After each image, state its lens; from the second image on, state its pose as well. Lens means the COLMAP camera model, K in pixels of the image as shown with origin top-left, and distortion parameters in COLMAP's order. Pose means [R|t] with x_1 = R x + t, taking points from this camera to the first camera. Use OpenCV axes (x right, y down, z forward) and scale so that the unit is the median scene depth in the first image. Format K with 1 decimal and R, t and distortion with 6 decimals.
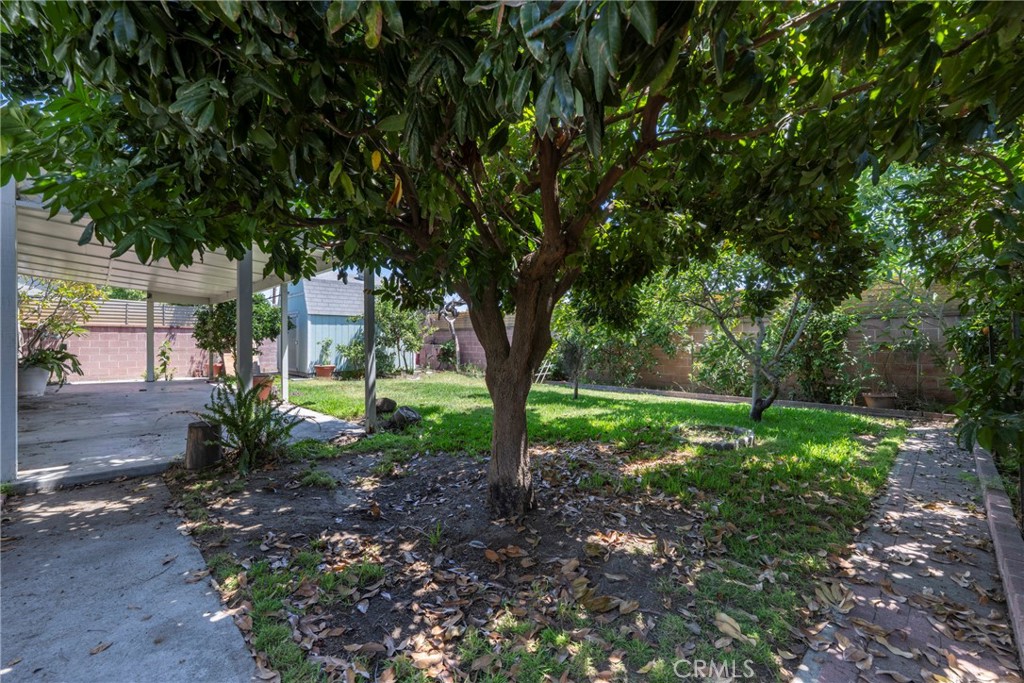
lens RADIAL K [[457.8, 0, 513.4], [0, 457.8, 340.9], [0, 0, 1]] dist [0.001402, 0.000306]
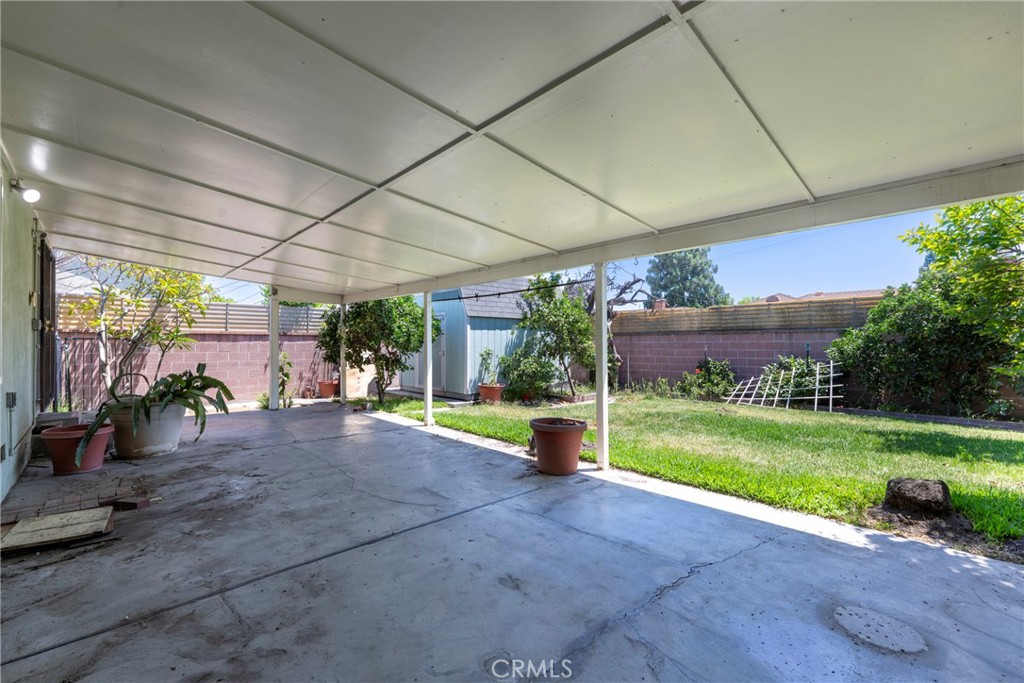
lens RADIAL K [[457.8, 0, 510.6], [0, 457.8, 341.6], [0, 0, 1]] dist [0.001402, 0.000306]
pose [[0.999909, -0.004743, -0.012633, -0.366639], [0.004676, 0.999975, -0.005329, -0.012013], [0.012658, 0.005269, 0.999906, 0.251483]]
